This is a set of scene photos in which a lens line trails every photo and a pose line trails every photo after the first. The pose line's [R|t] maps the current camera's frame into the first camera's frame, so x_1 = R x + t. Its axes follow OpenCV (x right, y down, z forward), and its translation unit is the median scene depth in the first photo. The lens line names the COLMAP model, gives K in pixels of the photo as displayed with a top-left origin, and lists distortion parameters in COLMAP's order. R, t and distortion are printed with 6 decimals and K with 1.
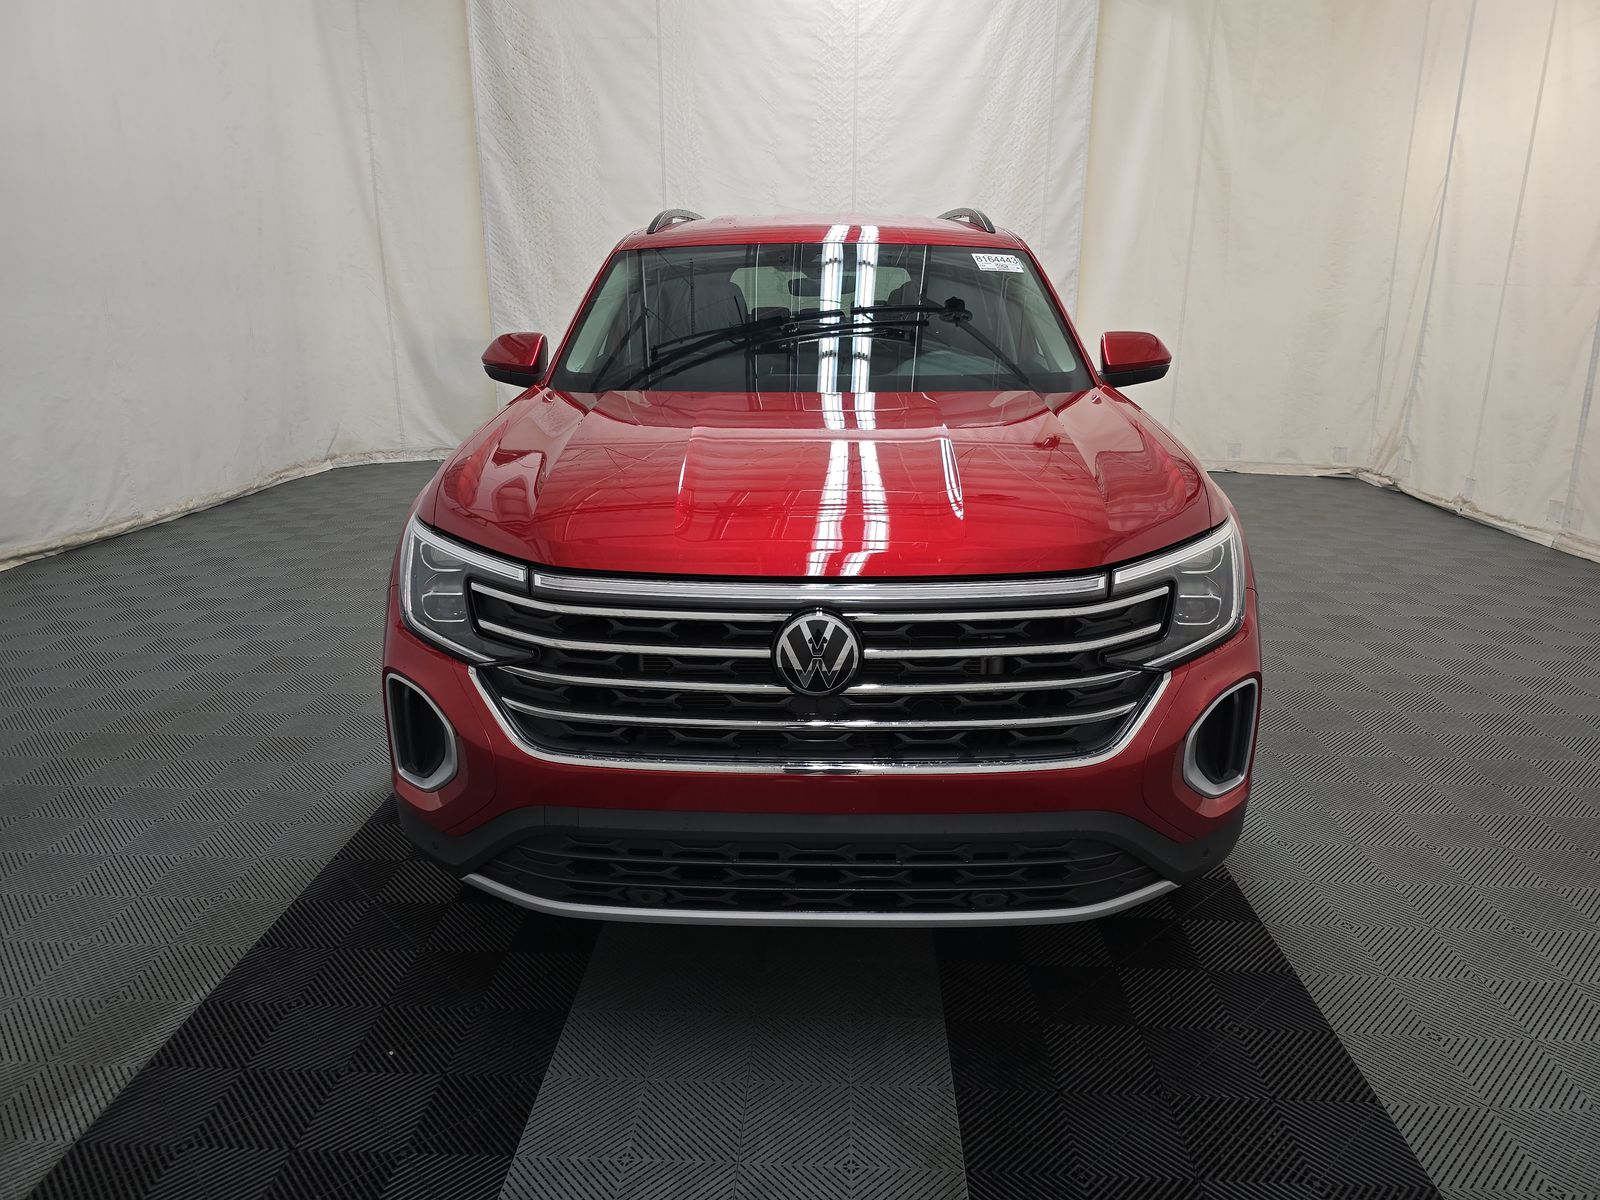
lens RADIAL K [[1080.9, 0, 801.5], [0, 1080.9, 599.3], [0, 0, 1]] dist [0.028113, -0.026495]
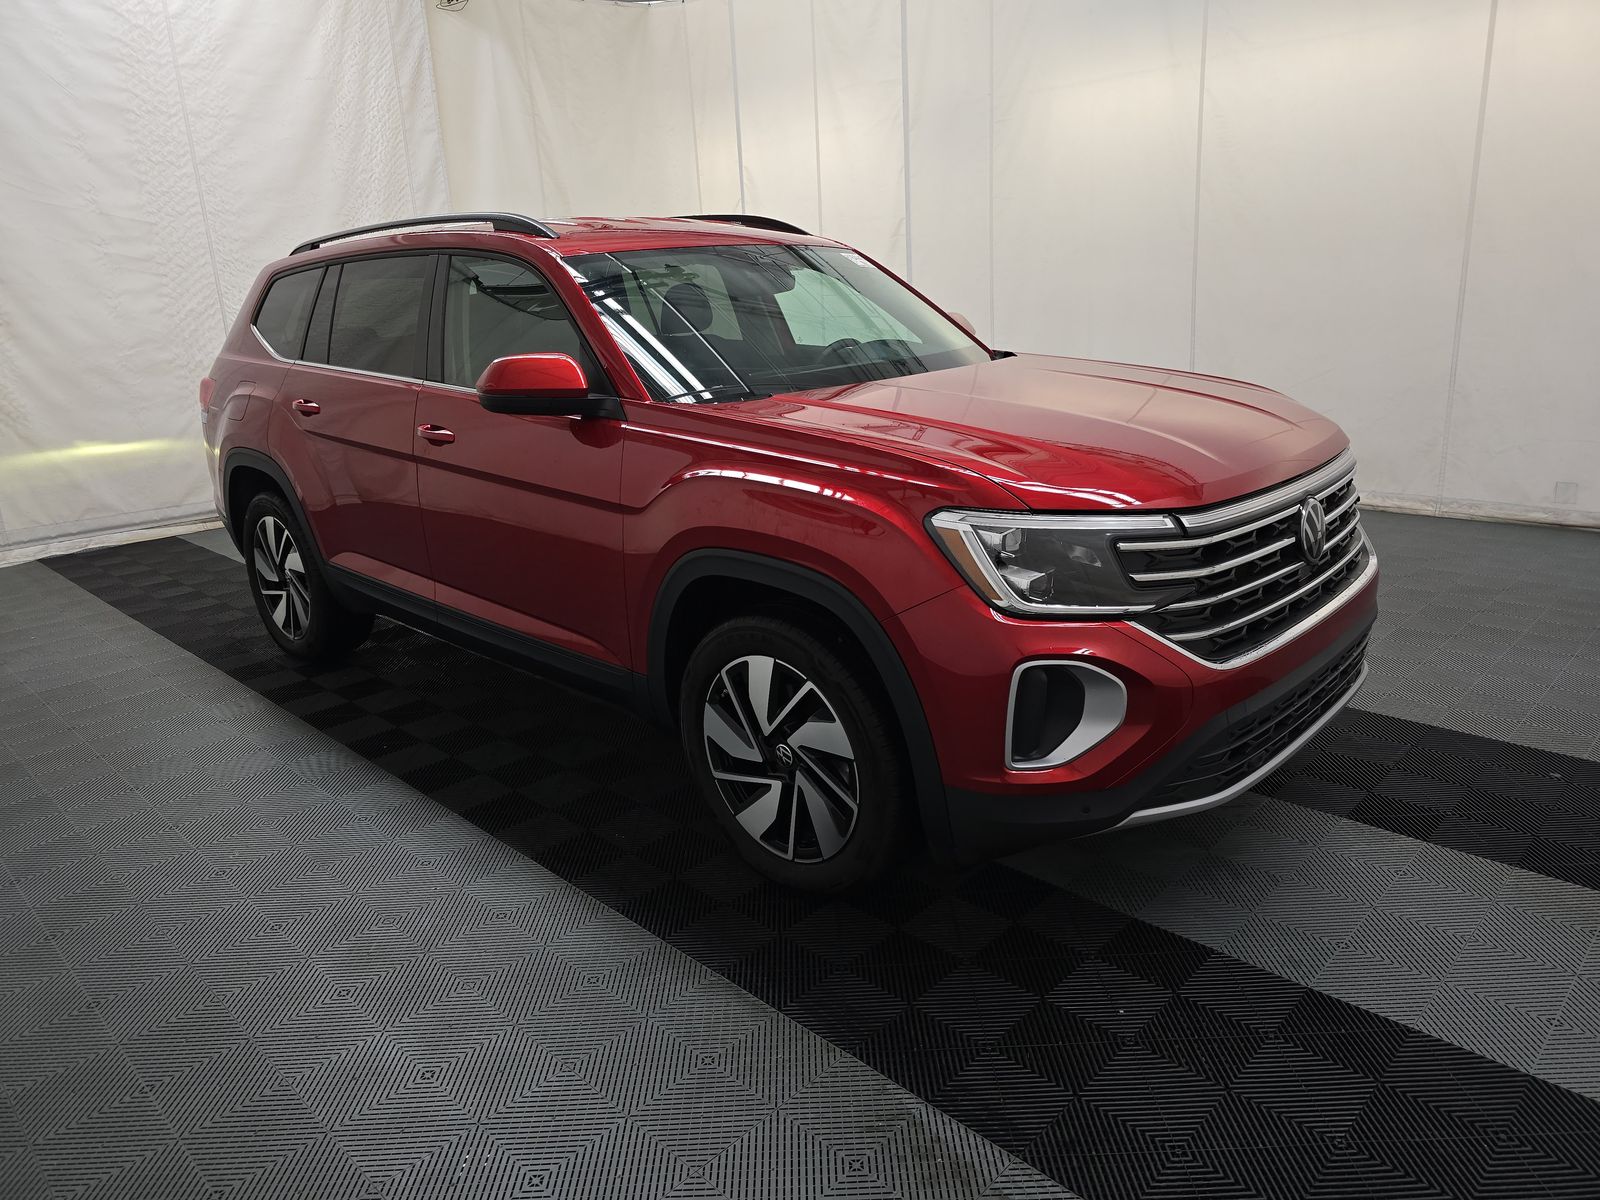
lens RADIAL K [[1080.9, 0, 801.4], [0, 1080.9, 601.9], [0, 0, 1]] dist [0.028113, -0.026495]
pose [[0.665737, -0.239032, 0.706864, -0.325931], [0.248766, 0.964207, 0.091762, -0.034753], [-0.703498, 0.114754, 0.701372, 0.113534]]
